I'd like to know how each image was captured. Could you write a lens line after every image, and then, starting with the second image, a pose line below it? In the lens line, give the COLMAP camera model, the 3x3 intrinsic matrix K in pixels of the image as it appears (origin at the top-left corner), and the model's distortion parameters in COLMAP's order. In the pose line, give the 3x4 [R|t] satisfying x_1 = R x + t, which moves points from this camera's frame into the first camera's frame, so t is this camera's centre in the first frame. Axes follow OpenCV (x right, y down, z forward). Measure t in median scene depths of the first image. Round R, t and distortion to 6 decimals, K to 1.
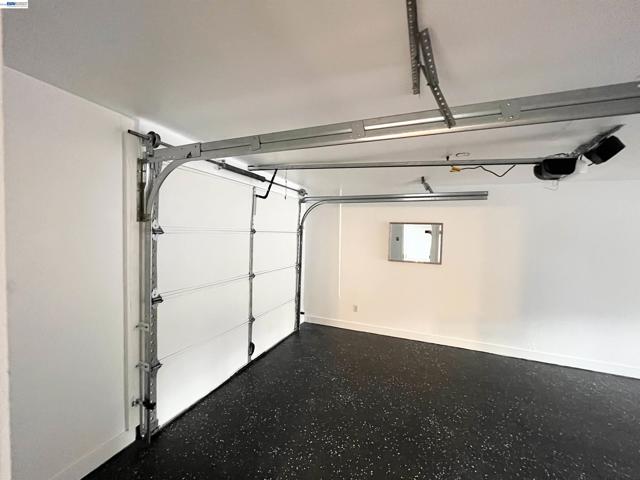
lens RADIAL K [[257.2, 0, 318.6], [0, 257.2, 239.9], [0, 0, 1]] dist [-0.002529, -0.000412]
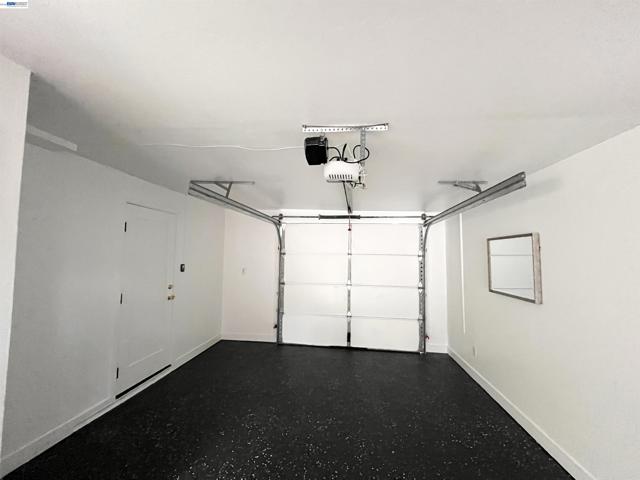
lens RADIAL K [[257.2, 0, 318.6], [0, 257.2, 239.9], [0, 0, 1]] dist [-0.002529, -0.000412]
pose [[0.262974, -0.081629, -0.961344, 0.914866], [-0.040416, 0.994608, -0.095509, 0.027560], [0.963956, 0.063970, 0.258256, 0.364375]]
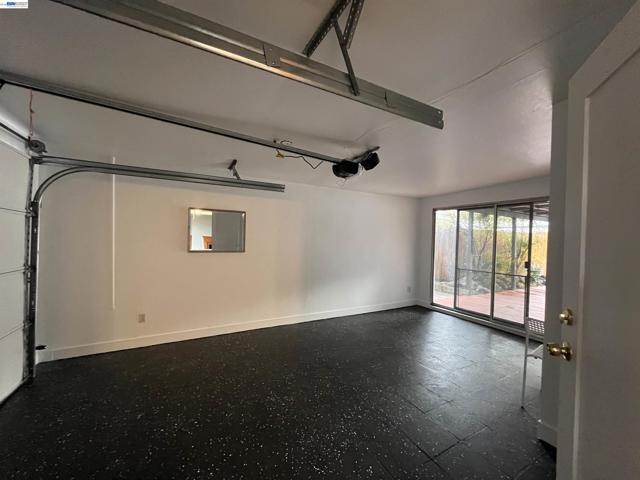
lens RADIAL K [[257.2, 0, 318.6], [0, 257.2, 239.9], [0, 0, 1]] dist [-0.002529, -0.000412]
pose [[0.630502, -0.015676, 0.776030, -0.129039], [0.019064, 0.999807, 0.004707, 0.048438], [-0.775954, 0.011826, 0.630679, 0.128129]]
